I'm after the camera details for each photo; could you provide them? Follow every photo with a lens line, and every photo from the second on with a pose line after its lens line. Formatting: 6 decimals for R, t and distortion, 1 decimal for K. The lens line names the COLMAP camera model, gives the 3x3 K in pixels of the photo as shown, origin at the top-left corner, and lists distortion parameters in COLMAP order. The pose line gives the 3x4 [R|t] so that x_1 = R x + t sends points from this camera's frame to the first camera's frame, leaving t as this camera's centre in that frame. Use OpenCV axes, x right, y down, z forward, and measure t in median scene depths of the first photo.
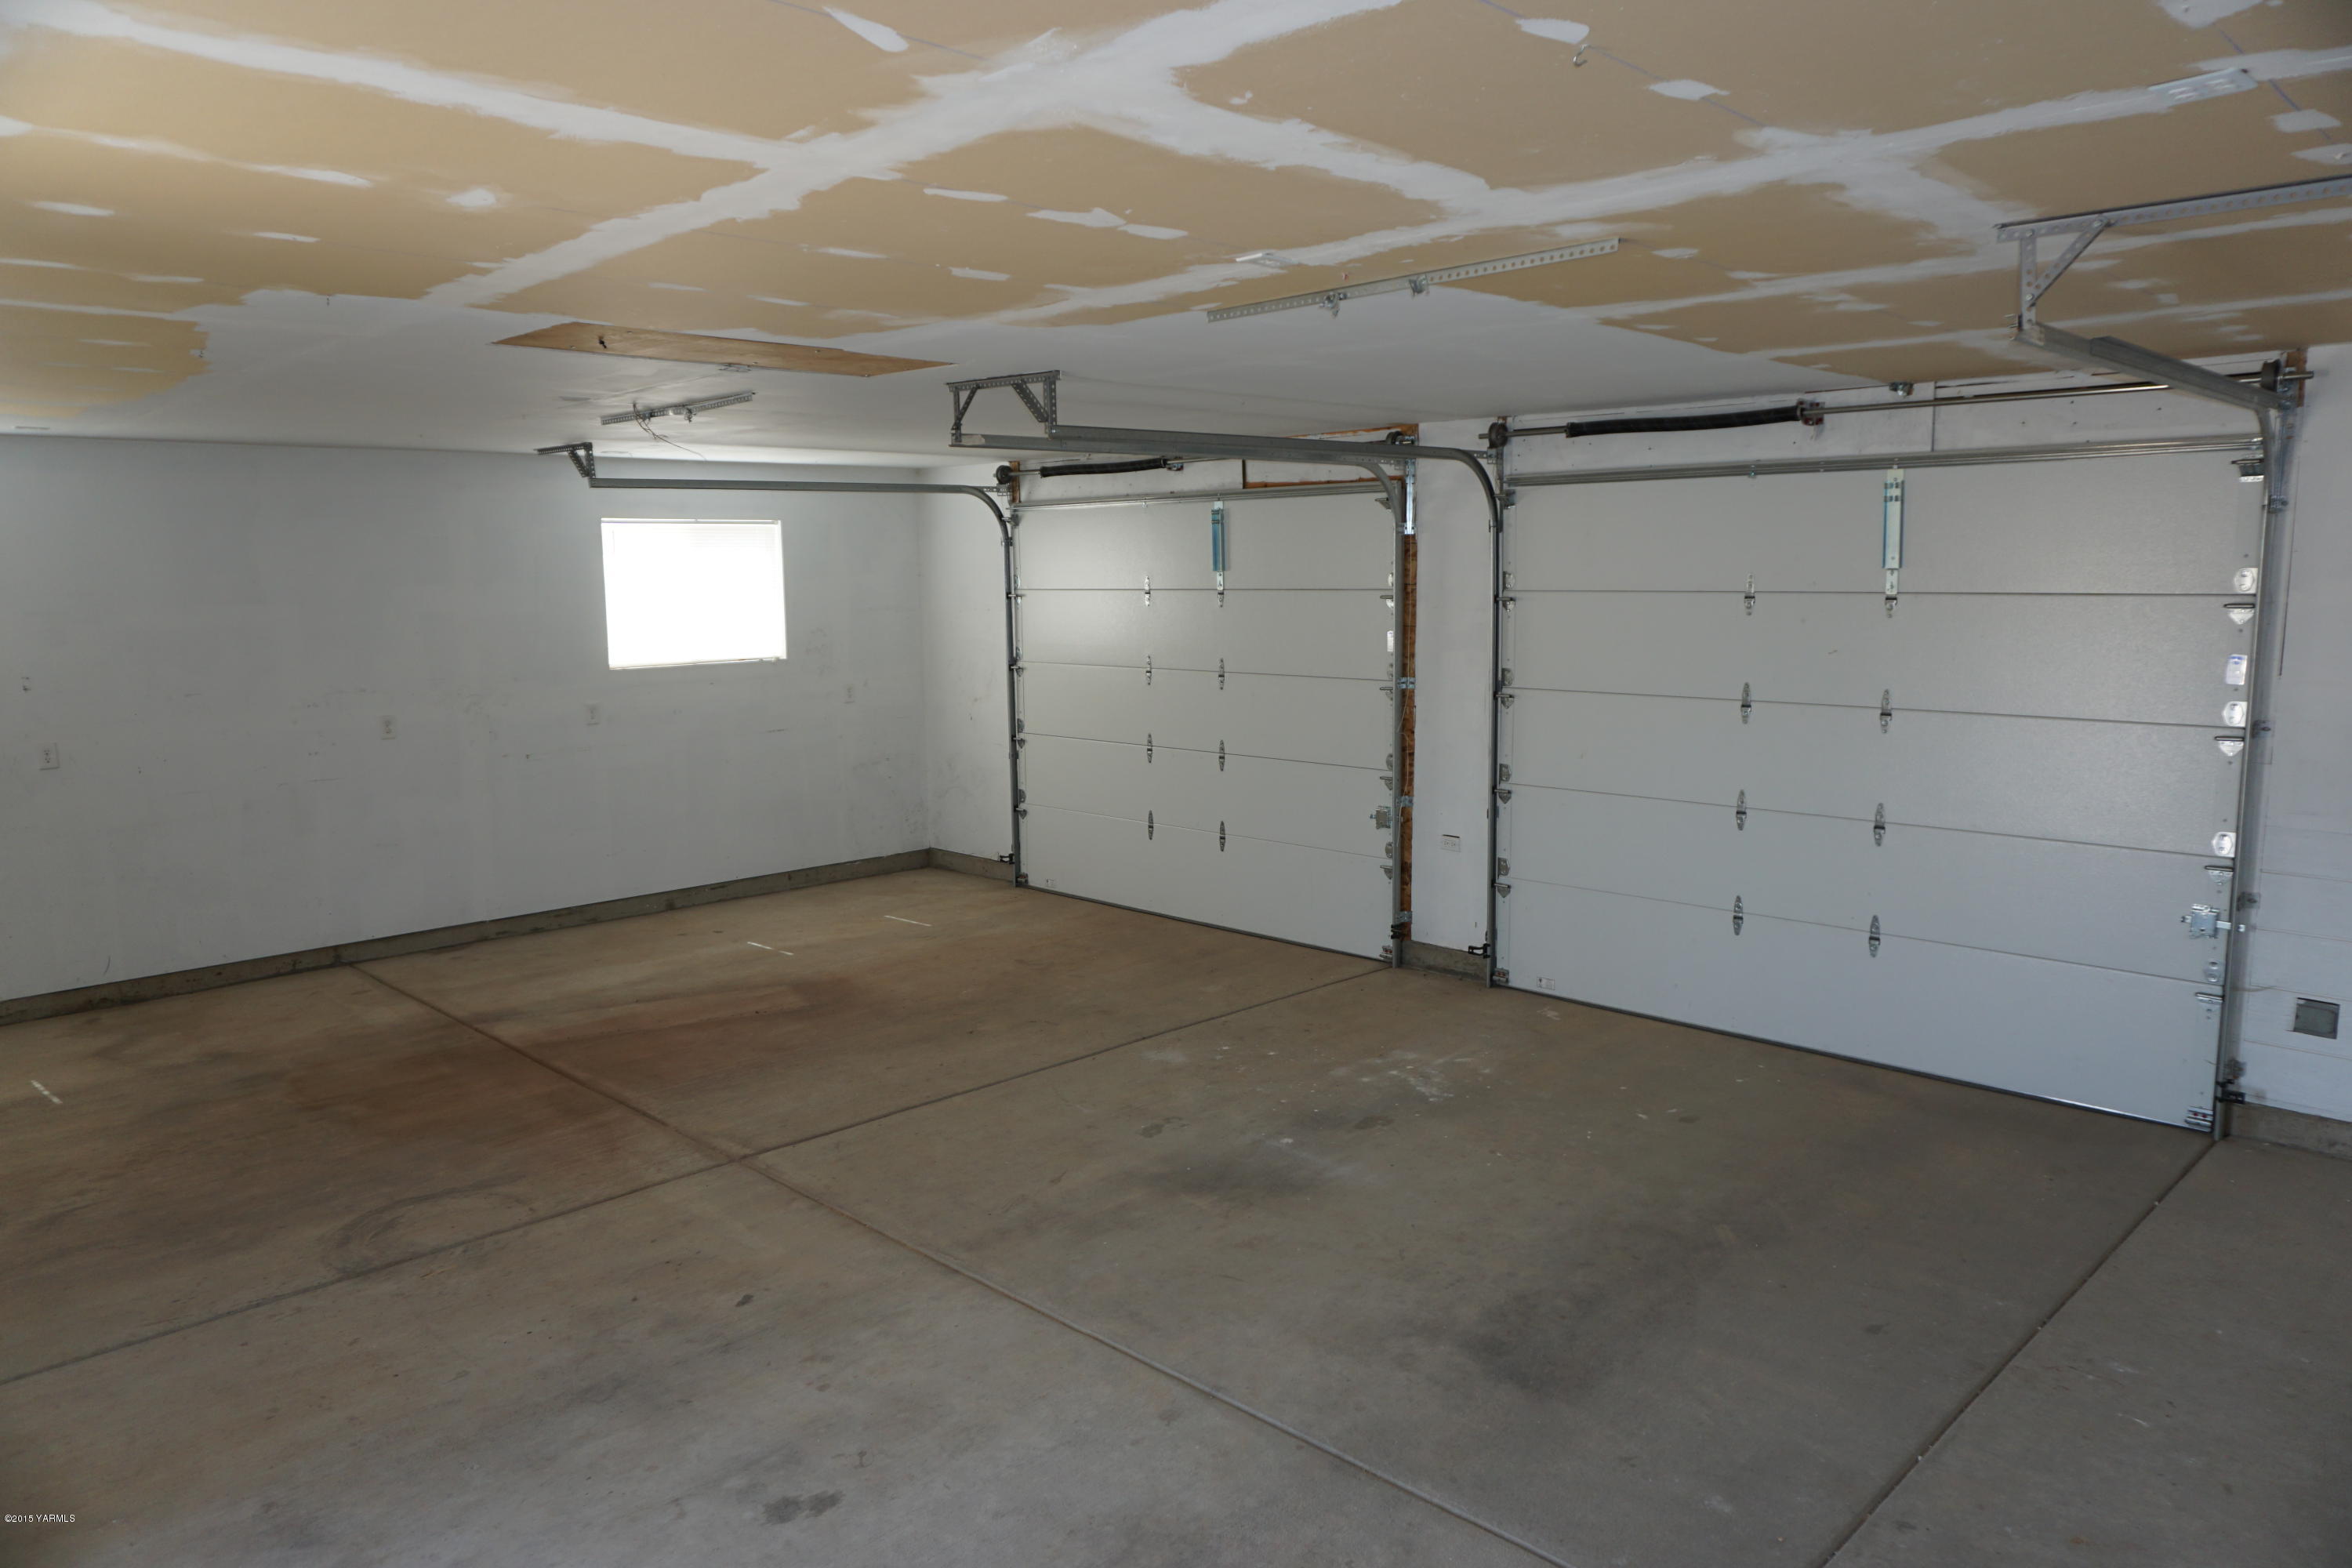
lens RADIAL K [[1577.8, 0, 1179.5], [0, 1577.8, 789.6], [0, 0, 1]] dist [-0.050851, 0.040566]
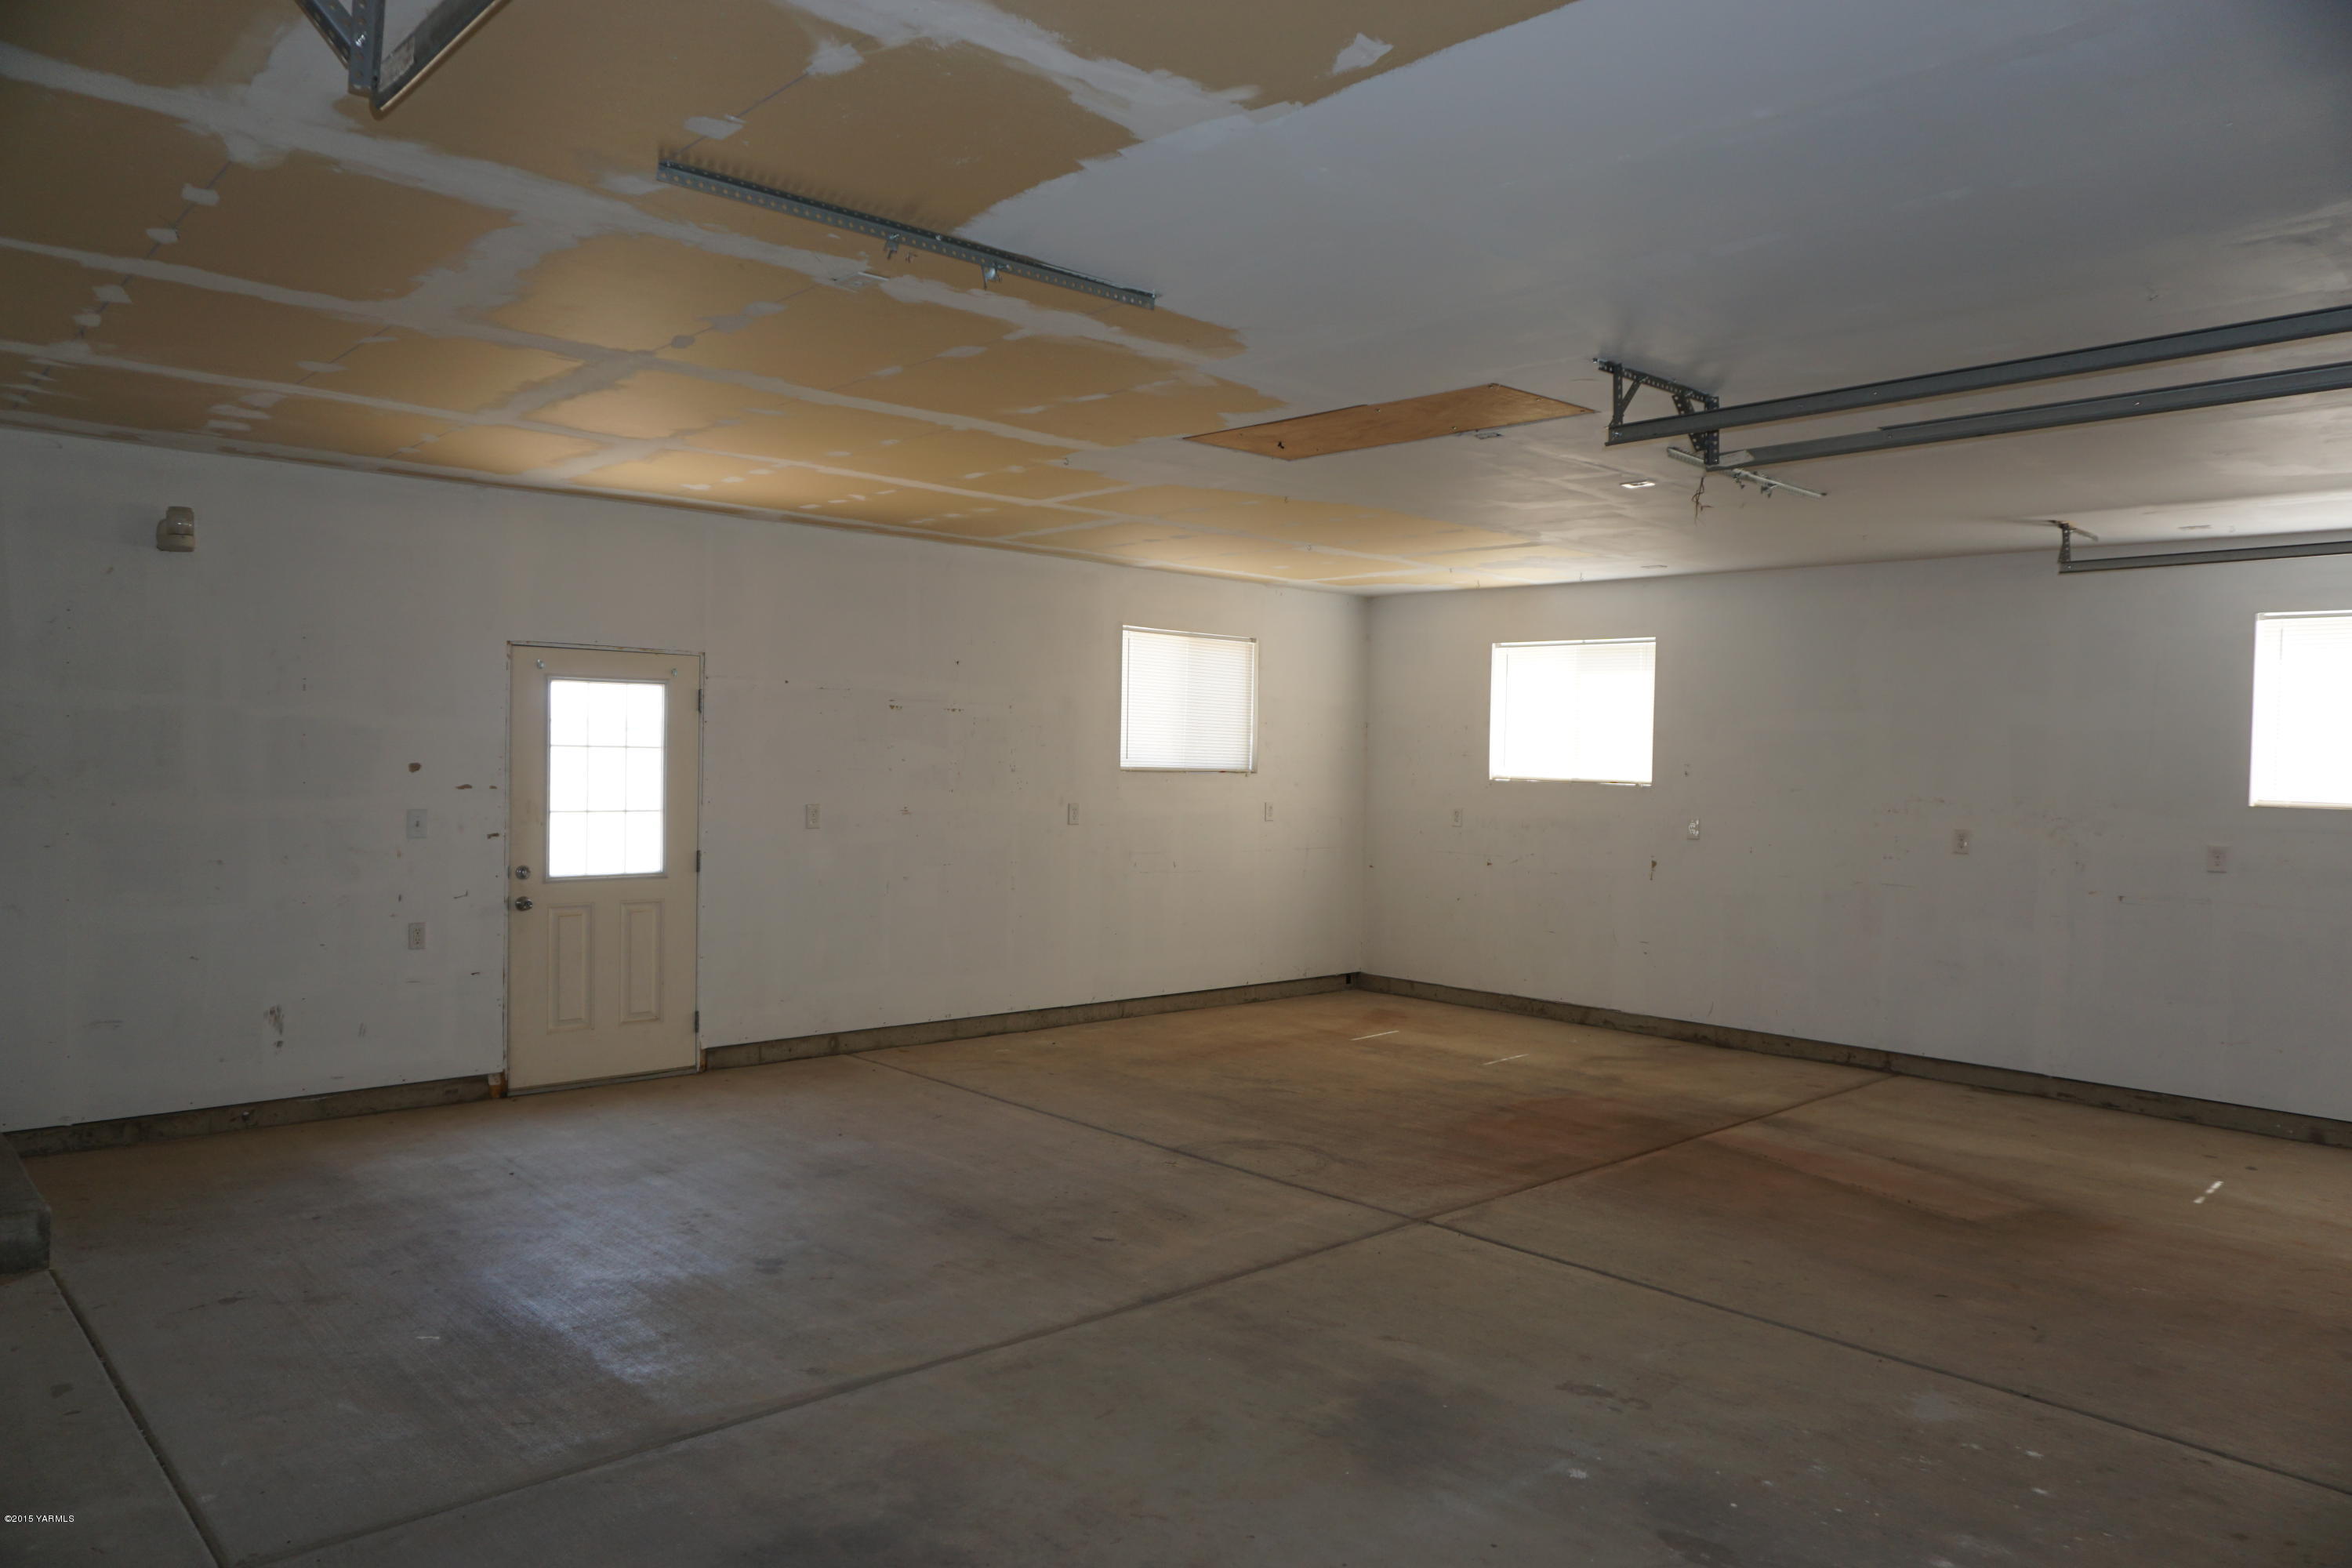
lens RADIAL K [[1577.8, 0, 1179.5], [0, 1577.8, 789.6], [0, 0, 1]] dist [-0.050851, 0.040566]
pose [[-0.032705, 0.036747, -0.998789, 0.677732], [-0.162257, 0.985872, 0.041585, -0.048468], [0.986206, 0.163420, -0.026280, 0.792608]]
